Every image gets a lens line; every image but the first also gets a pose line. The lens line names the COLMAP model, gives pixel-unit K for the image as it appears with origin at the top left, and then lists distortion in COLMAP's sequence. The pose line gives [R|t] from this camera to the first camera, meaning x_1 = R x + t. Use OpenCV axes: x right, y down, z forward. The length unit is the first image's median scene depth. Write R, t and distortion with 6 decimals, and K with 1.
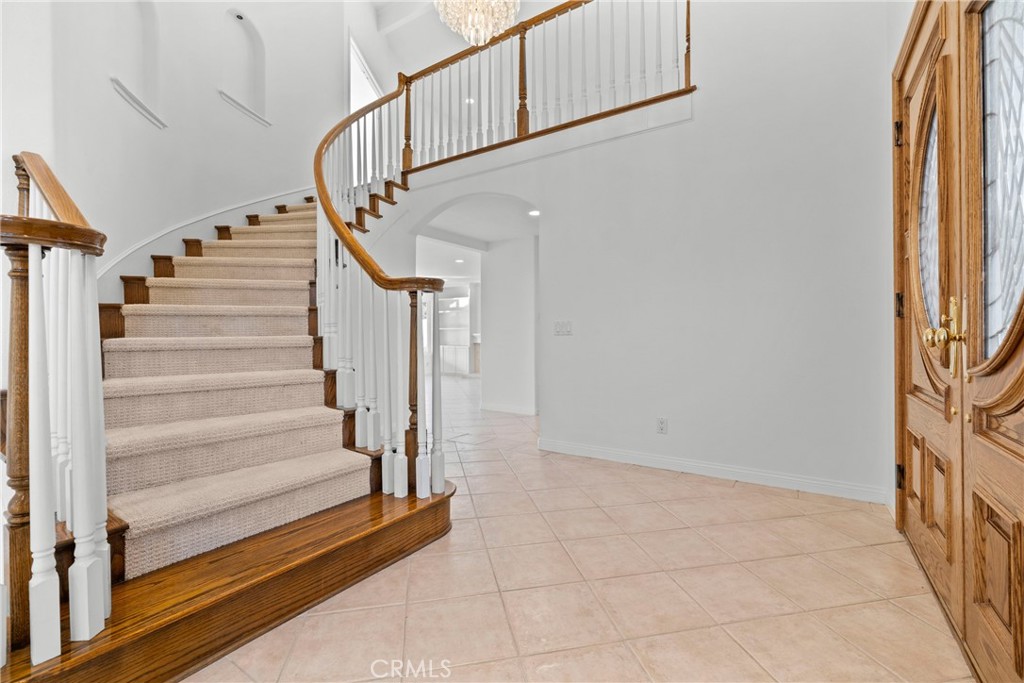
lens RADIAL K [[439.1, 0, 514.2], [0, 439.1, 333.4], [0, 0, 1]] dist [0.002552, 0.000308]
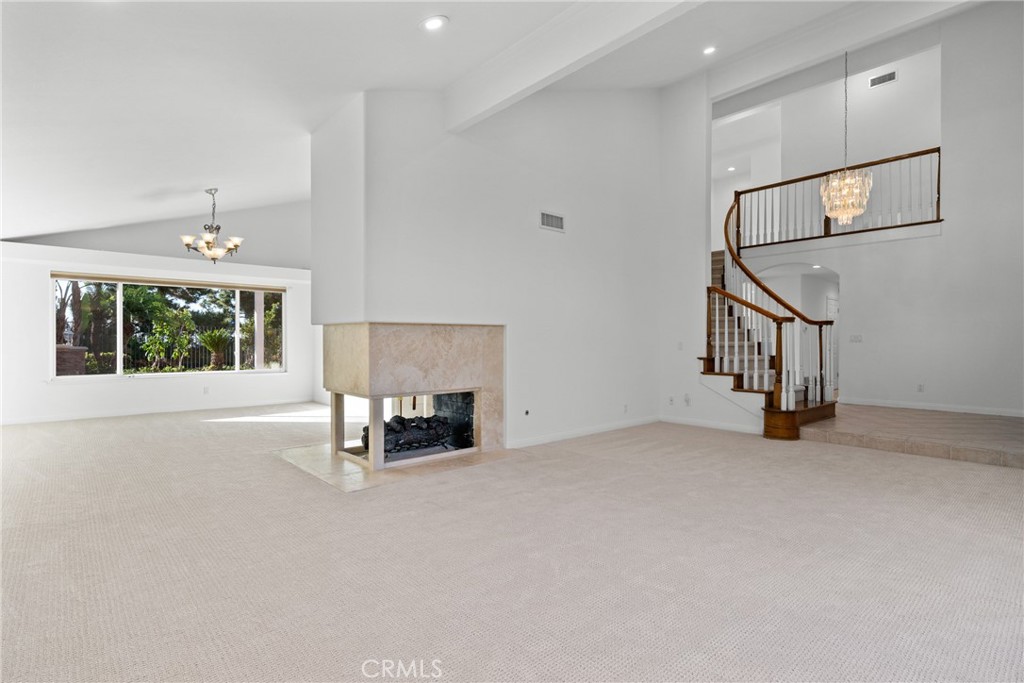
lens RADIAL K [[503.5, 0, 515.1], [0, 503.5, 344.4], [0, 0, 1]] dist [0.005525, 0.000015]
pose [[0.969157, 0.023035, -0.245366, -0.872360], [-0.021938, 0.999733, 0.007203, 0.026068], [0.245466, -0.001598, 0.969404, -1.660321]]
